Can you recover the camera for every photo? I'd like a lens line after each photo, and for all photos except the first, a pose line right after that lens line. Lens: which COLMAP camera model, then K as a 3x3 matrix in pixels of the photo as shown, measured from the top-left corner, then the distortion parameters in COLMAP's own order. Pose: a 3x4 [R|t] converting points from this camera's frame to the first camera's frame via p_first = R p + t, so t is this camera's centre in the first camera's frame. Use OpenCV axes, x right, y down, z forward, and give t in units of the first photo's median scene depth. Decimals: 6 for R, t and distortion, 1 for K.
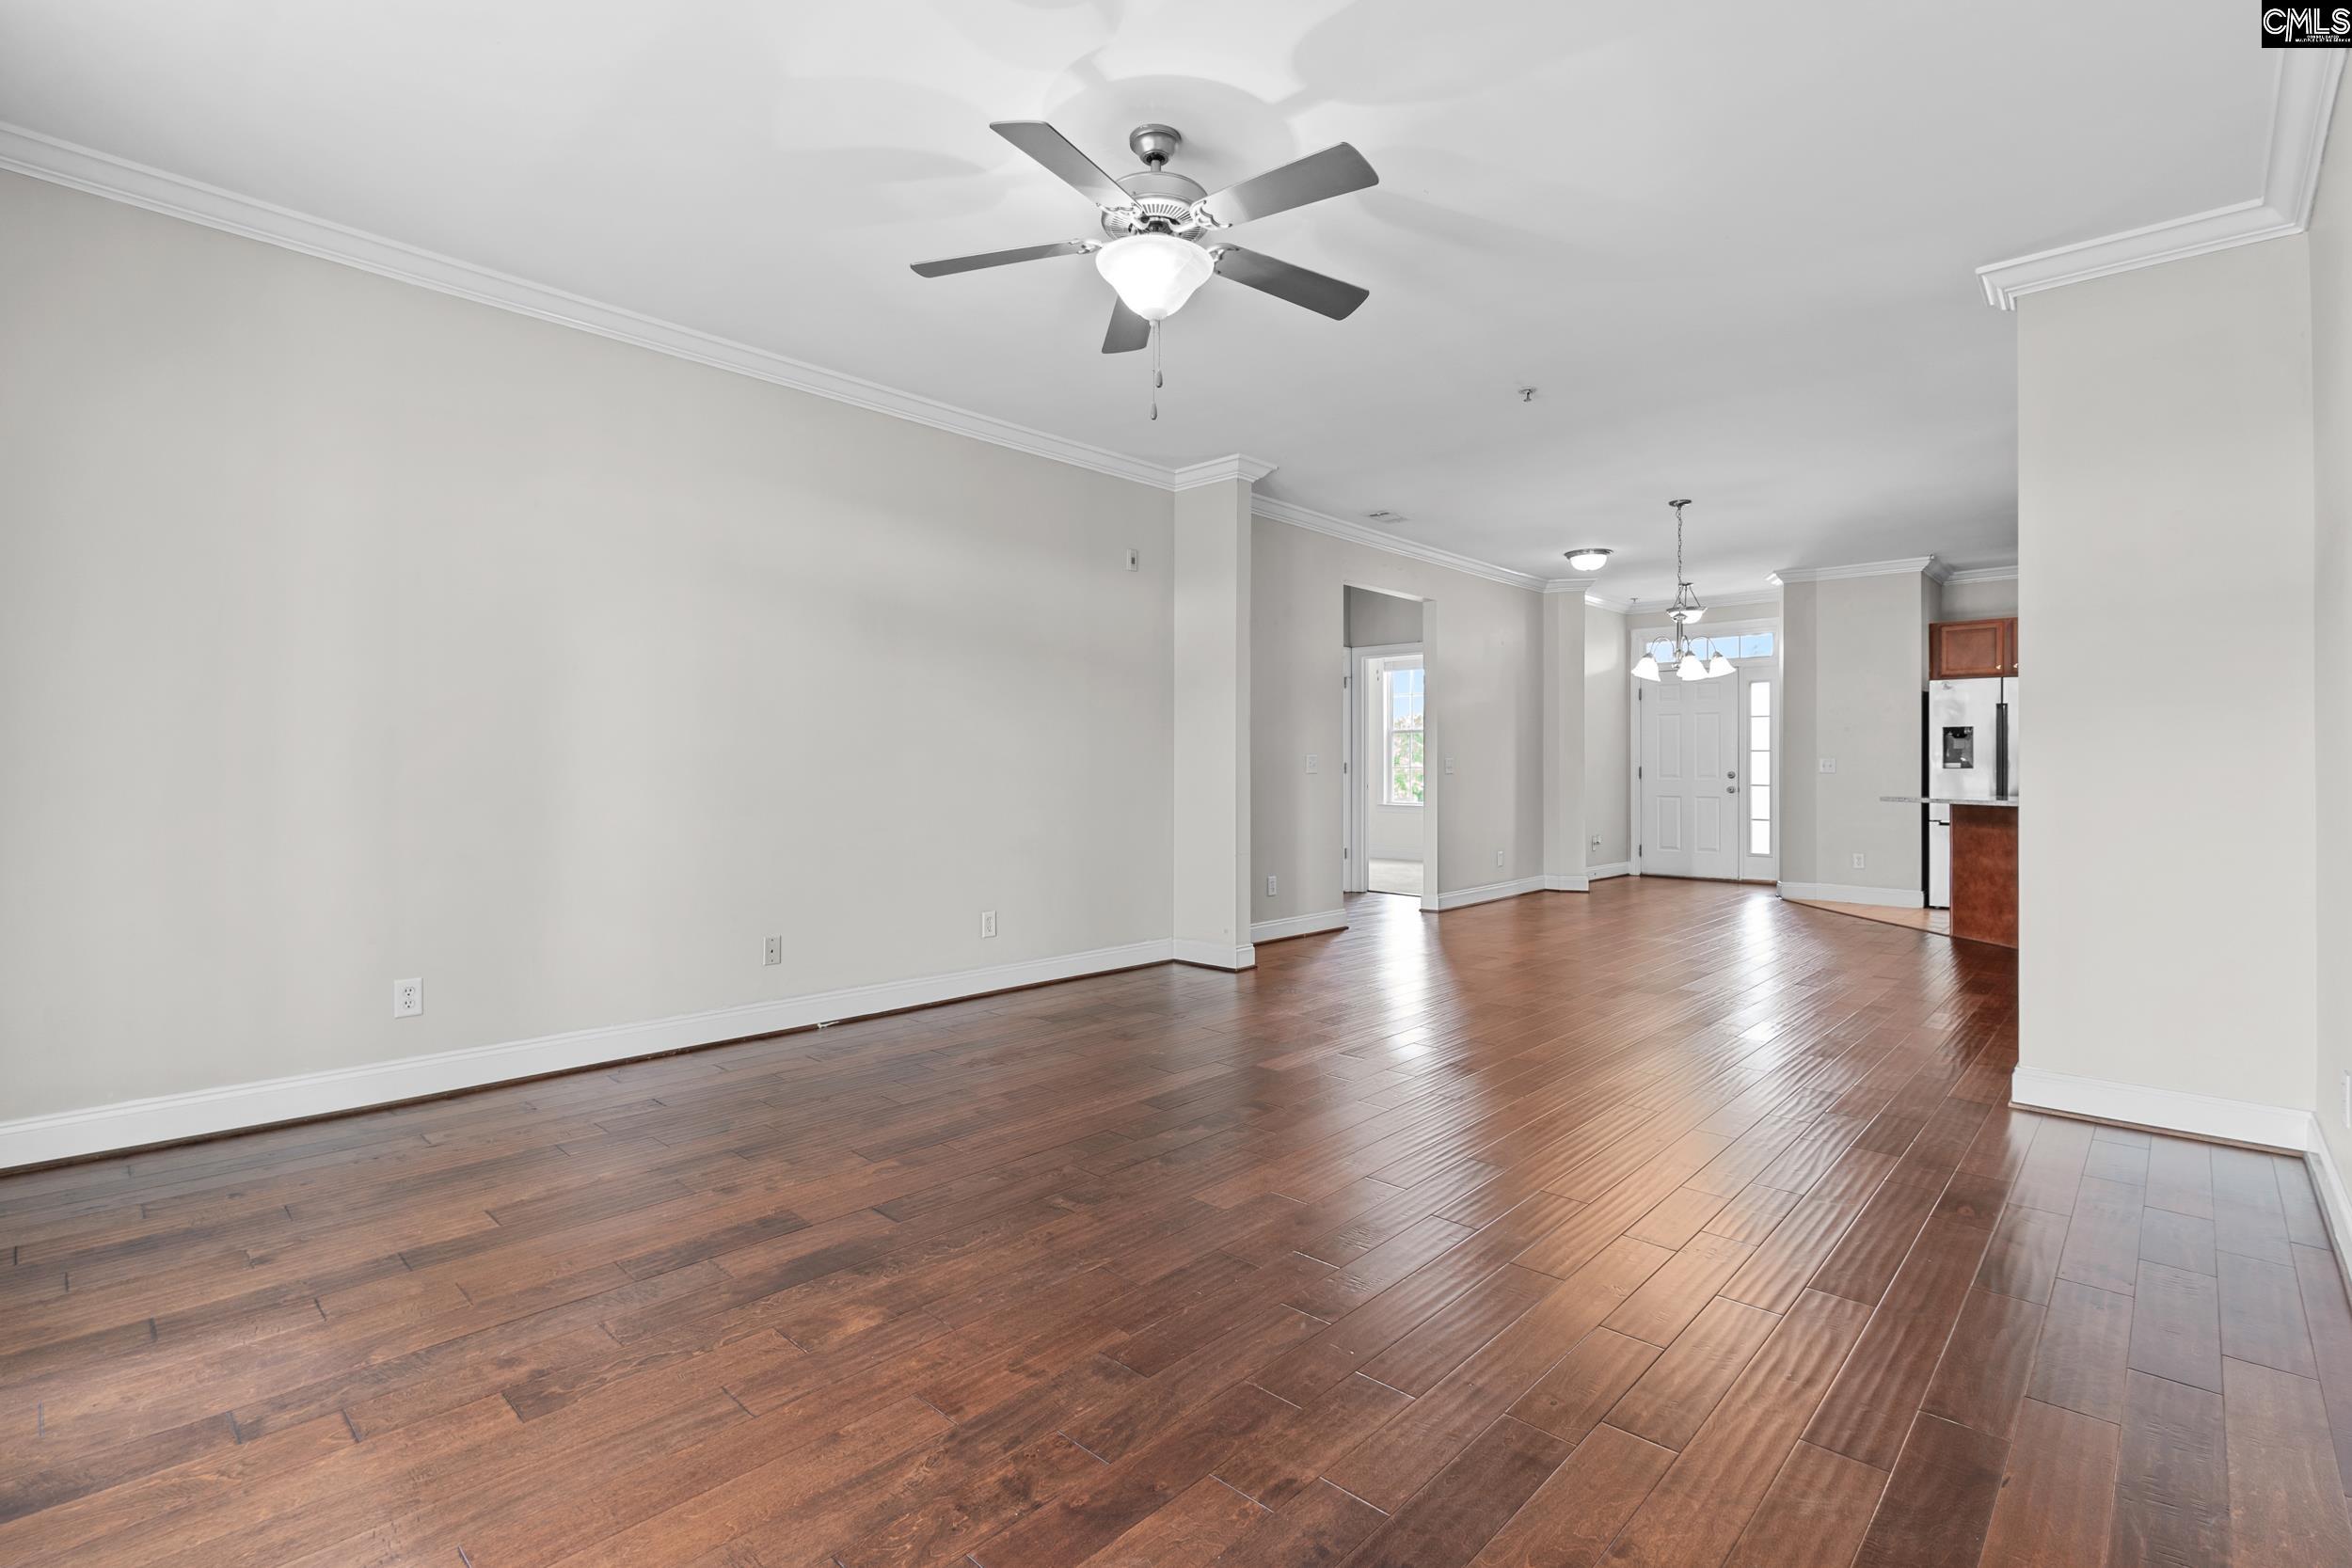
lens RADIAL K [[1085.7, 0, 1174.0], [0, 1085.7, 772.6], [0, 0, 1]] dist [-0.003177, -0.000519]
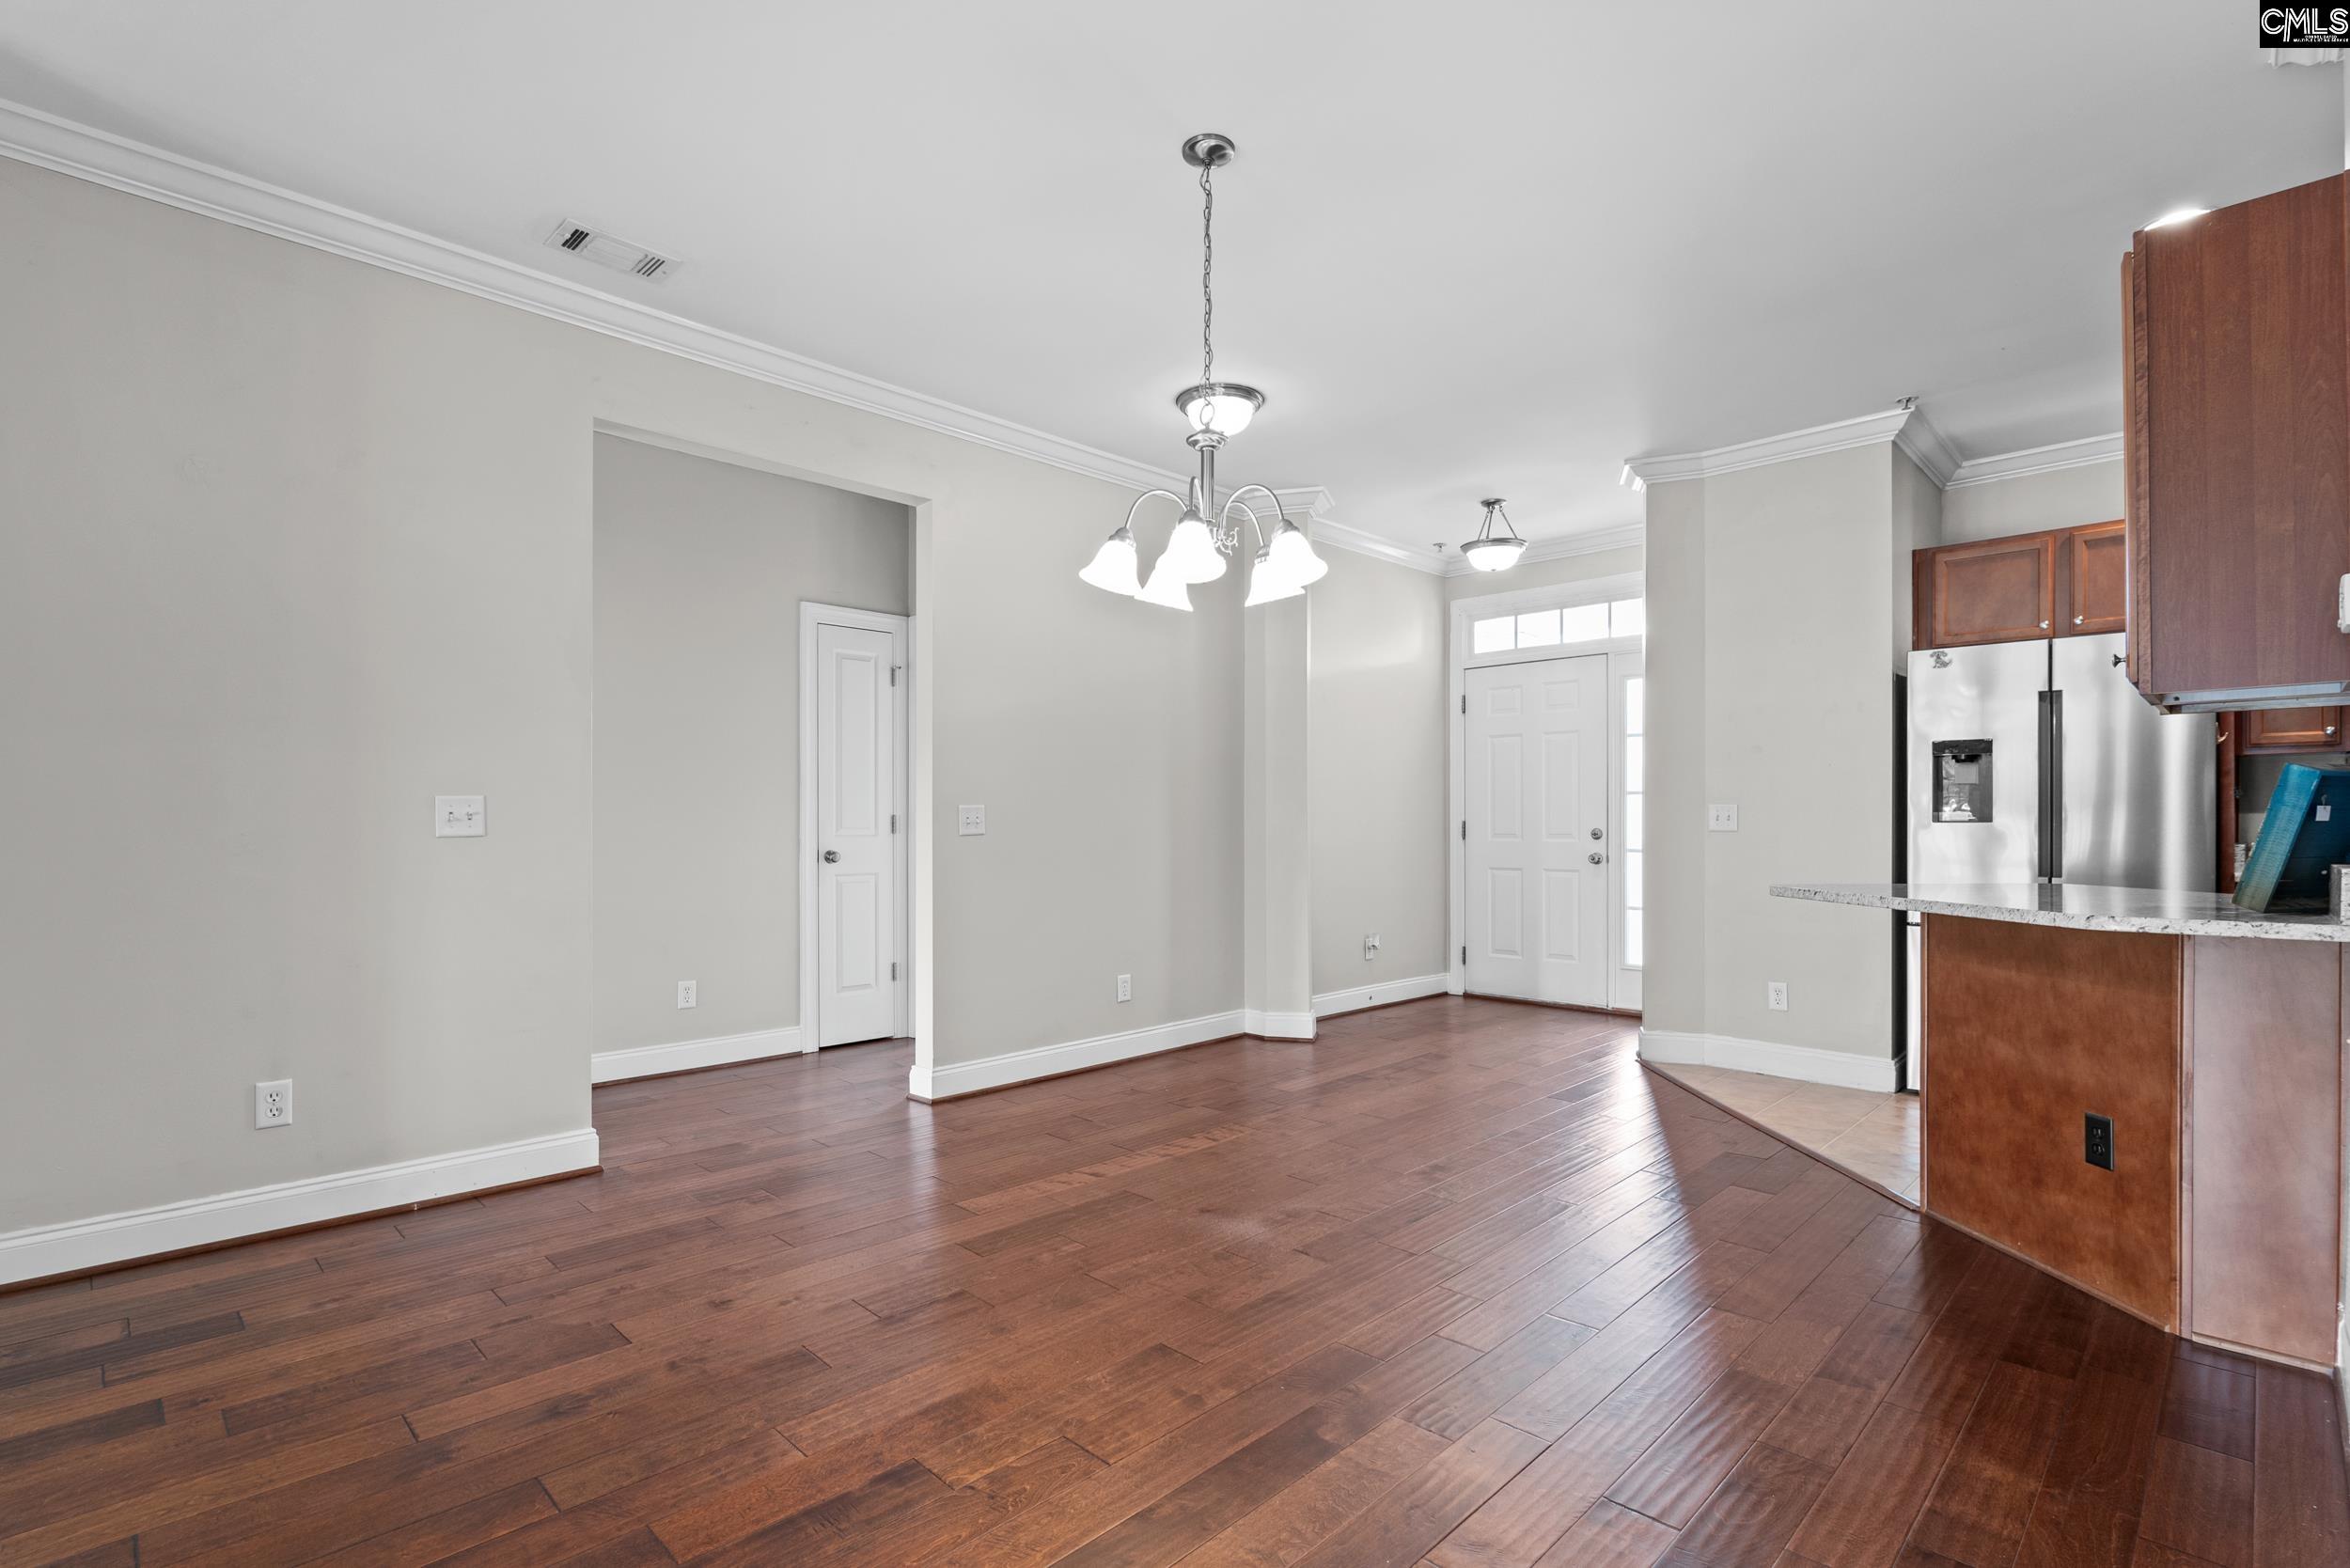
lens RADIAL K [[1084.9, 0, 1195.8], [0, 1084.9, 829.2], [0, 0, 1]] dist [-0.003177, -0.000519]
pose [[0.999649, -0.001568, -0.026461, 0.366734], [0.001586, 0.999999, 0.000652, -0.001387], [0.026460, -0.000694, 0.999650, 0.469368]]
